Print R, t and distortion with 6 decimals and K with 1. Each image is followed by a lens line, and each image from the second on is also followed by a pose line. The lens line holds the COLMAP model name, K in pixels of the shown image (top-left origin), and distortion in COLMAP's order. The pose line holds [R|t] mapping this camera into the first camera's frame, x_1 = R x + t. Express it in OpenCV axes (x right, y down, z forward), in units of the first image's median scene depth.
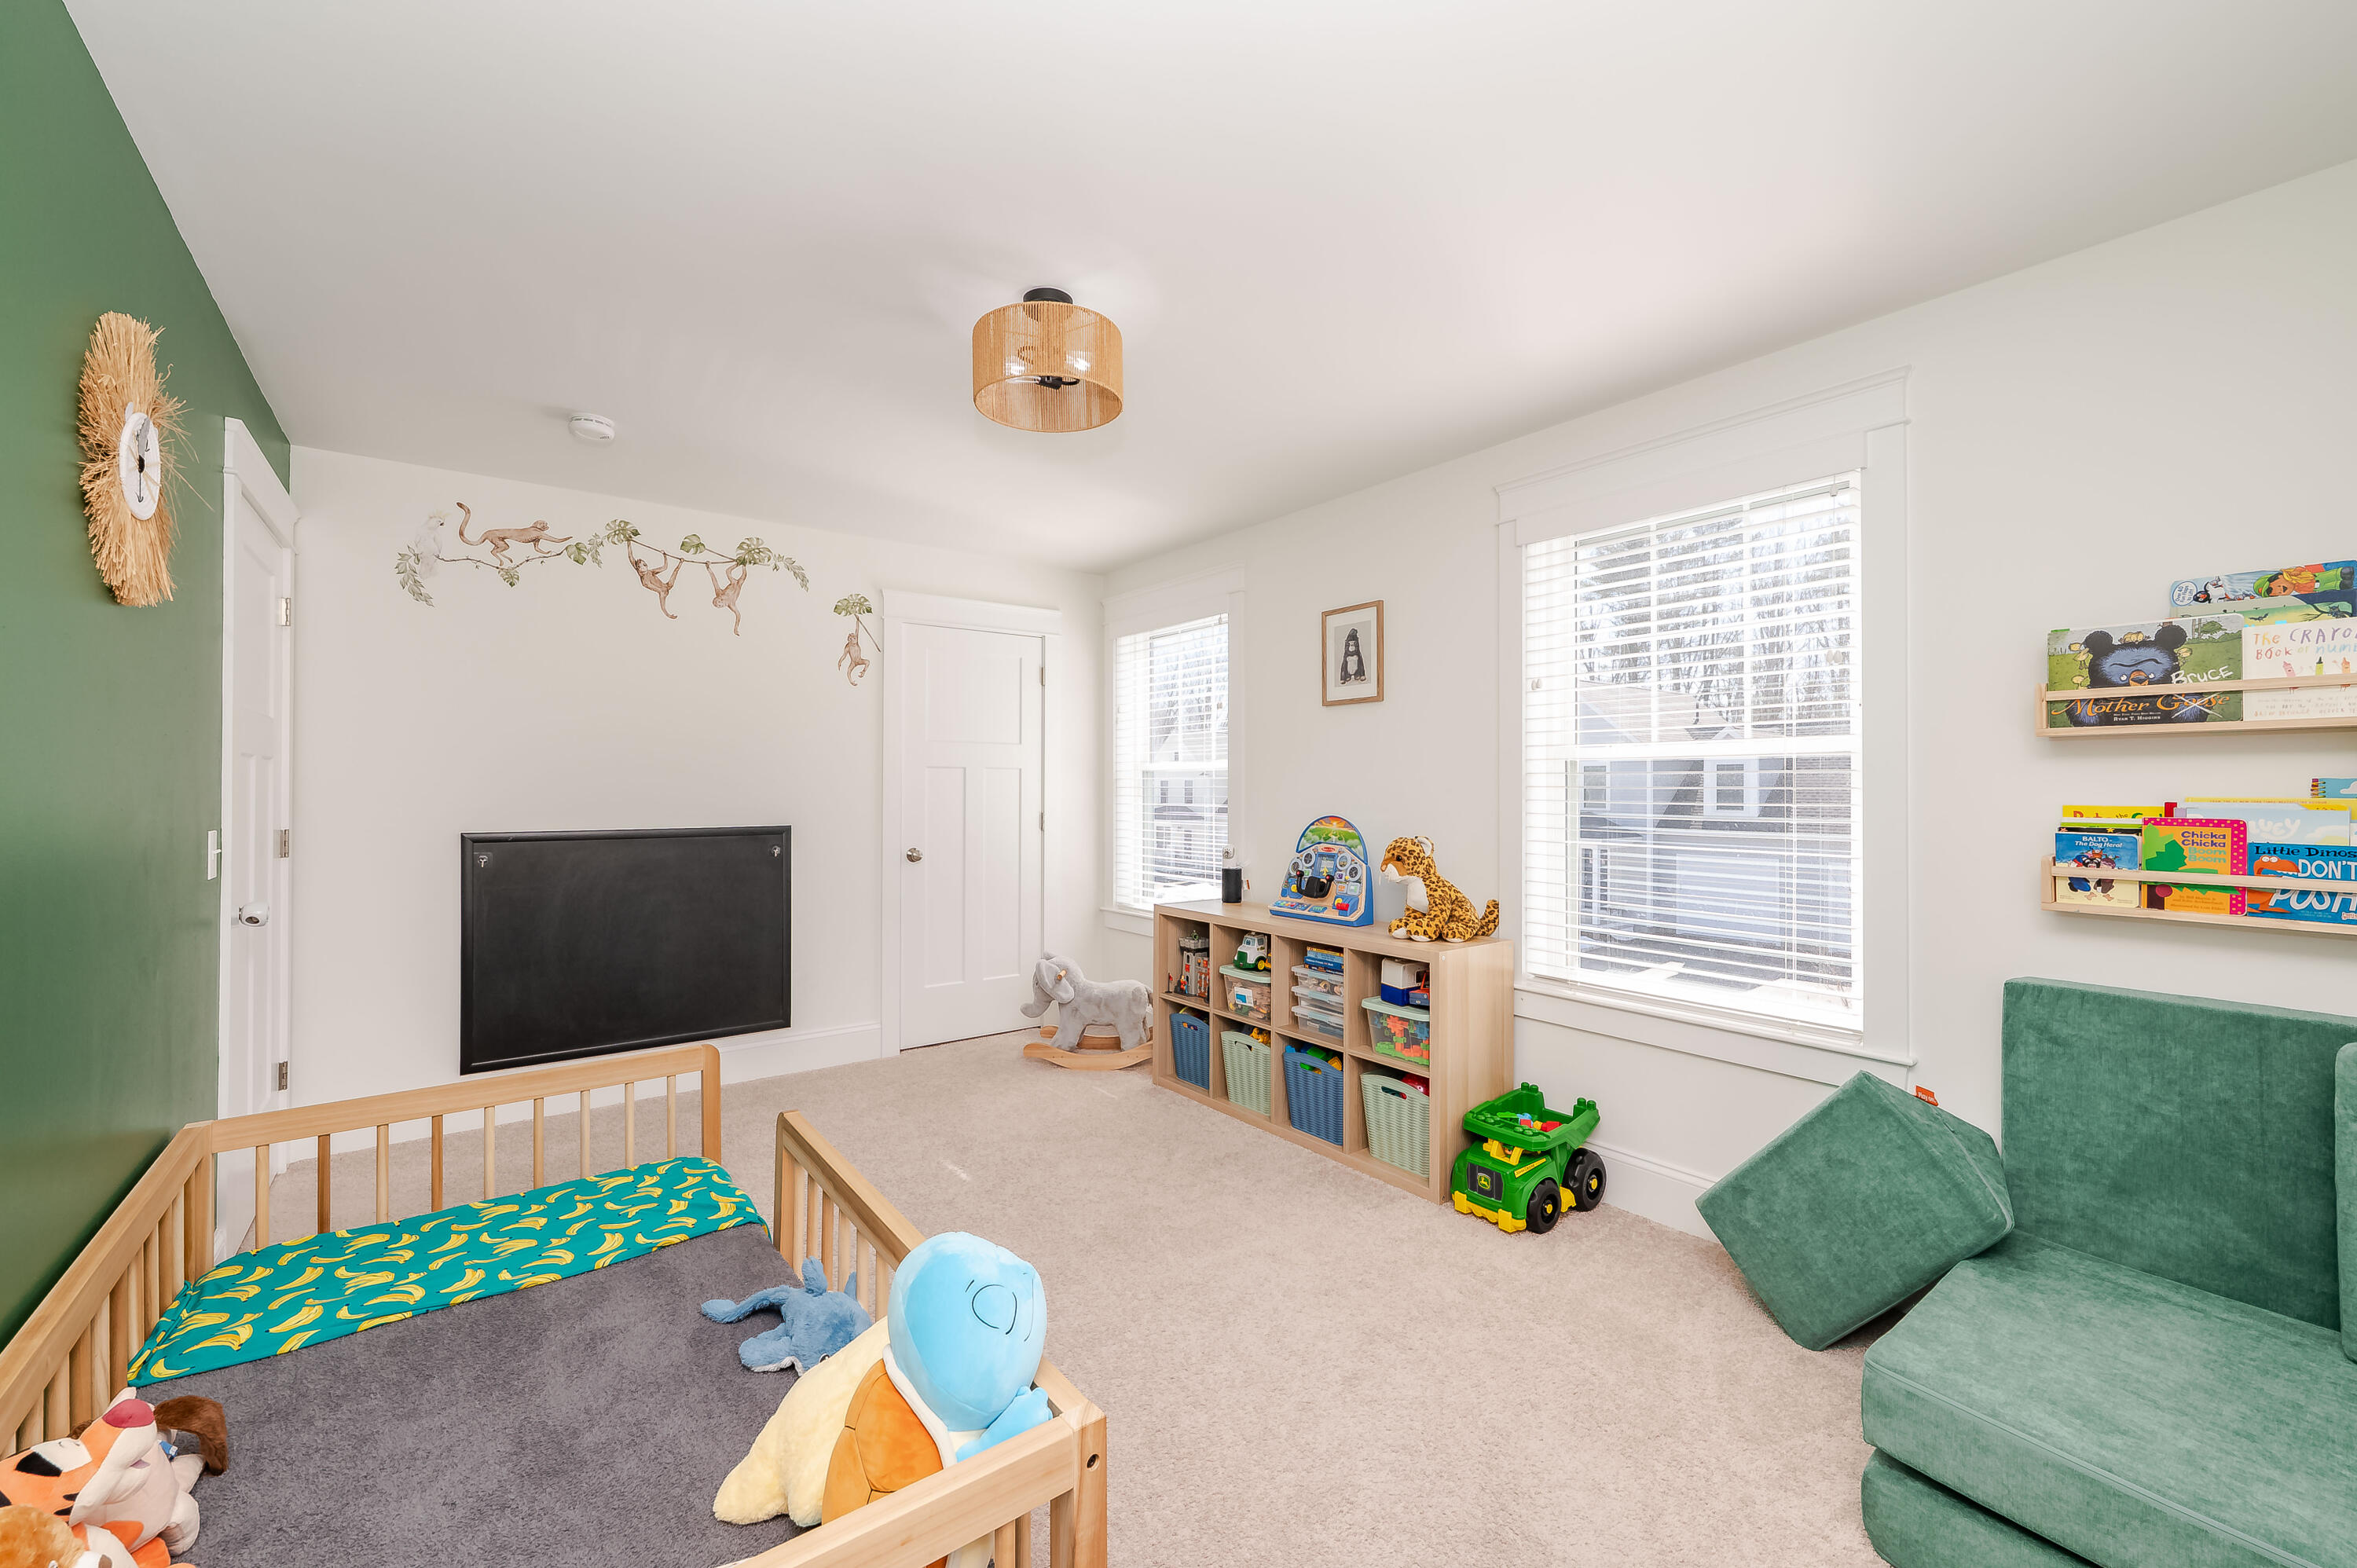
lens RADIAL K [[955.3, 0, 1178.6], [0, 955.3, 779.2], [0, 0, 1]] dist [0.003422, 0.000039]
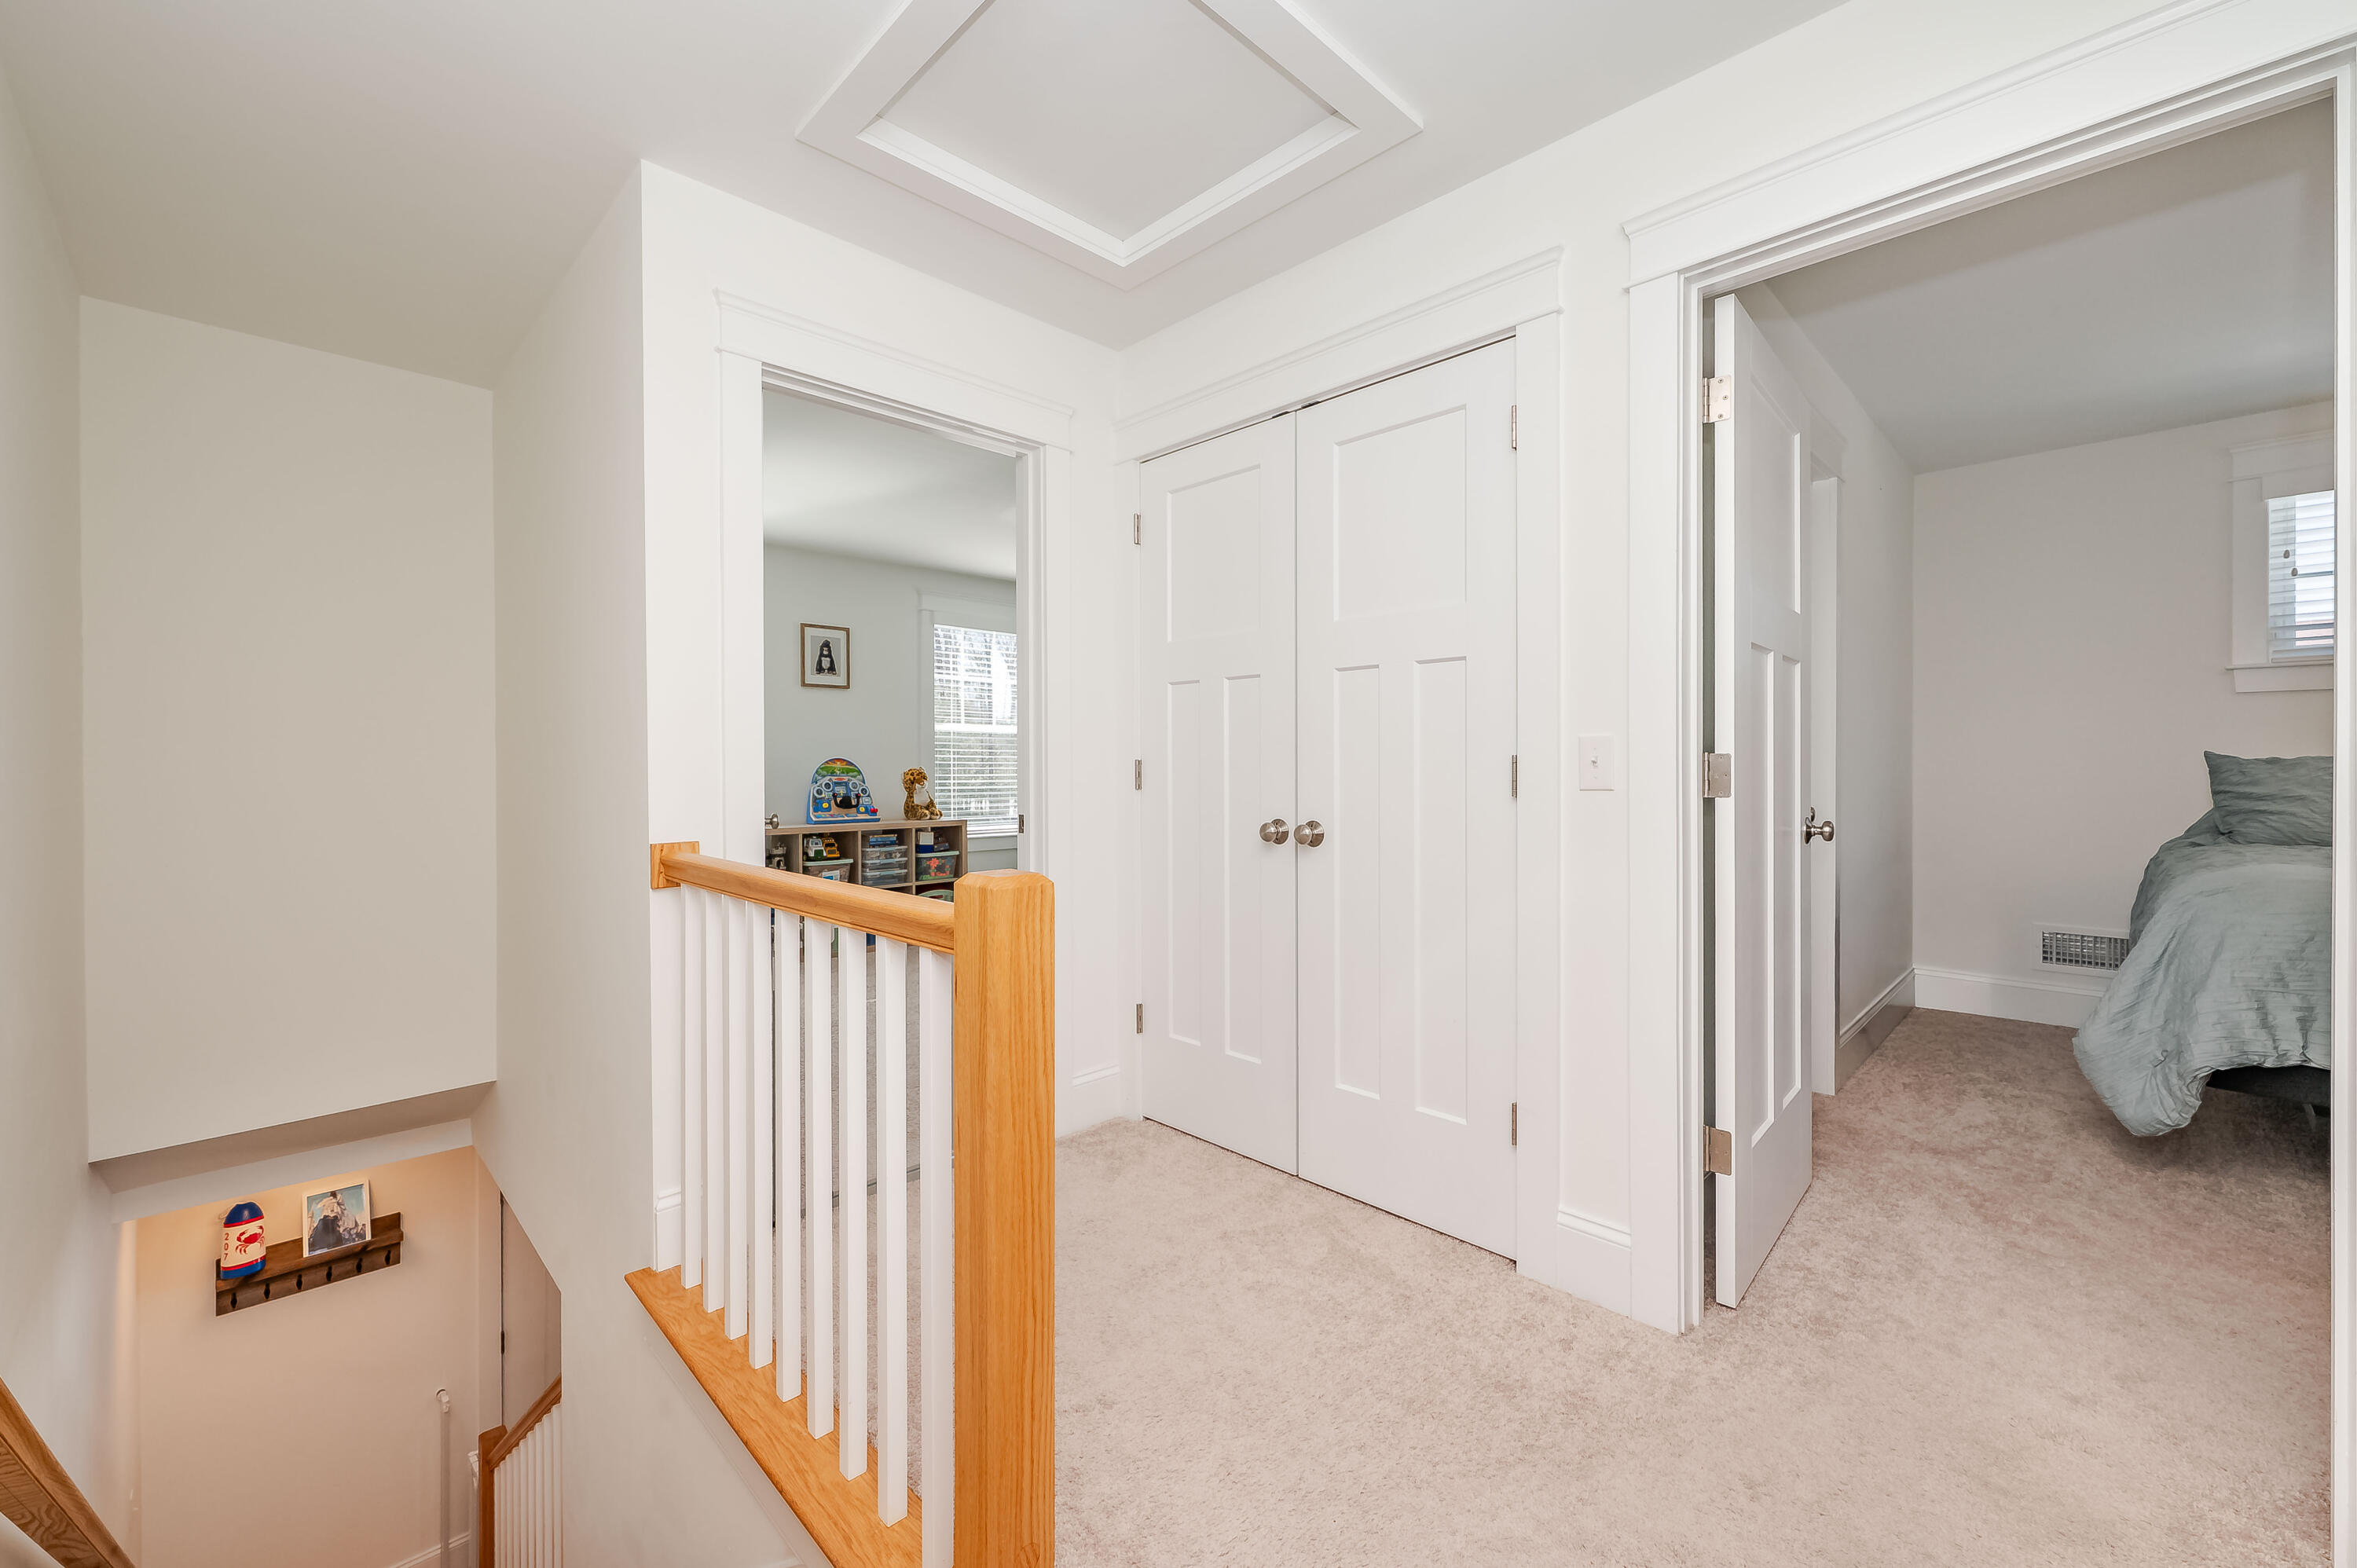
lens RADIAL K [[955.3, 0, 1178.6], [0, 955.3, 779.2], [0, 0, 1]] dist [0.003422, 0.000039]
pose [[-0.114002, -0.008821, 0.993441, -1.494918], [-0.001119, 0.999961, 0.008751, 0.059098], [-0.993480, -0.000114, -0.114008, 0.619607]]
